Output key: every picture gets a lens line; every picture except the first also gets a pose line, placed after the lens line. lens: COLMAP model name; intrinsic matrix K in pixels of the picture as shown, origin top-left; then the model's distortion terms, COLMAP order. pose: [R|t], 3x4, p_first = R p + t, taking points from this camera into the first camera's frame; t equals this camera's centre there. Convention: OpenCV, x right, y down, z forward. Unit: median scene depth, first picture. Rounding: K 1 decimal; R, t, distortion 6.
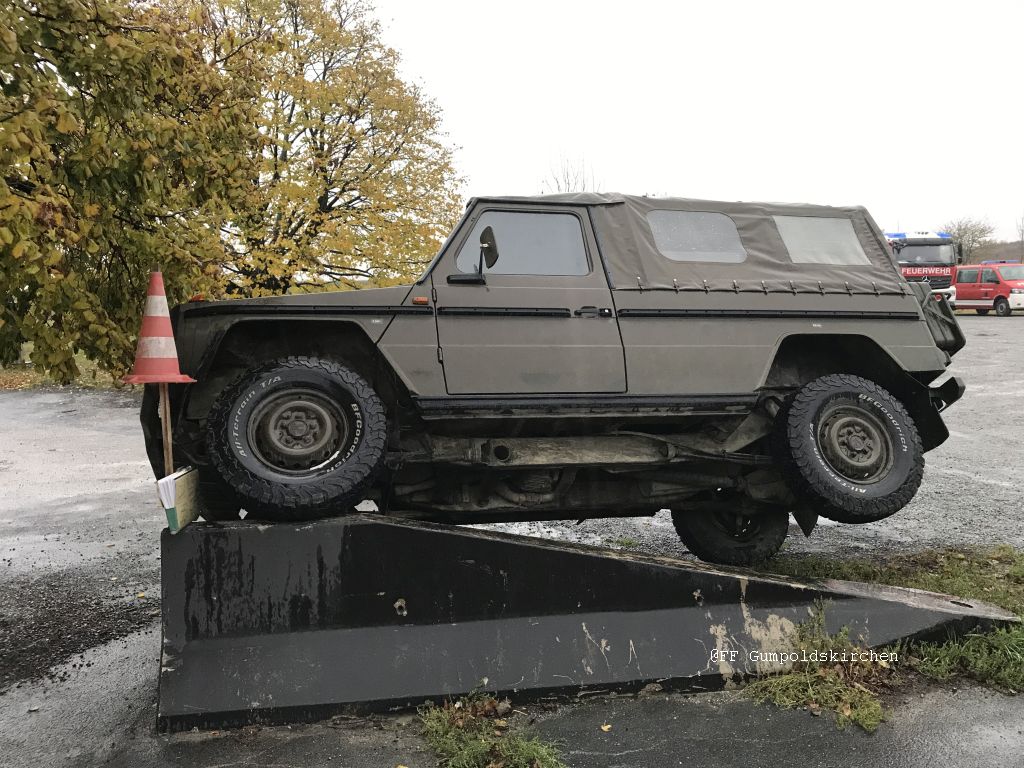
lens RADIAL K [[849.3, 0, 512.0], [0, 849.3, 384.0], [0, 0, 1]] dist [0.032141, -0.061151]
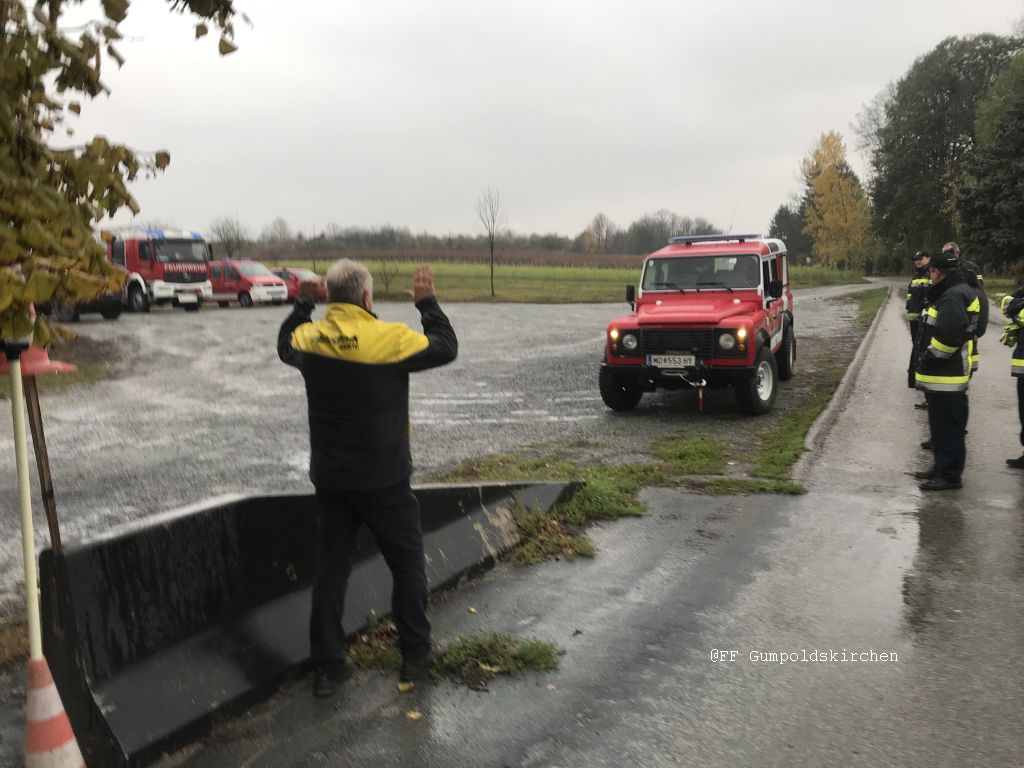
lens RADIAL K [[849.3, 0, 512.0], [0, 849.3, 384.0], [0, 0, 1]] dist [0.032141, -0.061151]
pose [[0.599735, -0.091790, 0.794917, -0.748444], [0.090751, 0.994792, 0.046401, 0.012087], [-0.795036, 0.044312, 0.604941, 0.148506]]
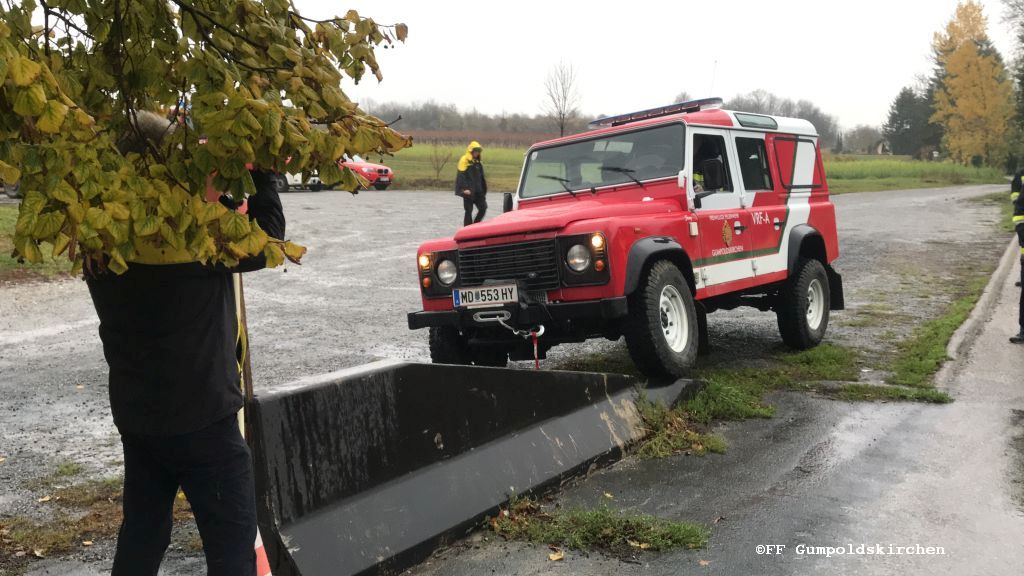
lens RADIAL K [[1015.5, 0, 512.0], [0, 1015.5, 288.0], [0, 0, 1]] dist [0.033171, -0.015989]
pose [[0.642914, -0.067358, 0.762971, -0.972049], [0.061281, 0.997456, 0.036421, 0.035818], [-0.763483, 0.023340, 0.645406, 0.128174]]
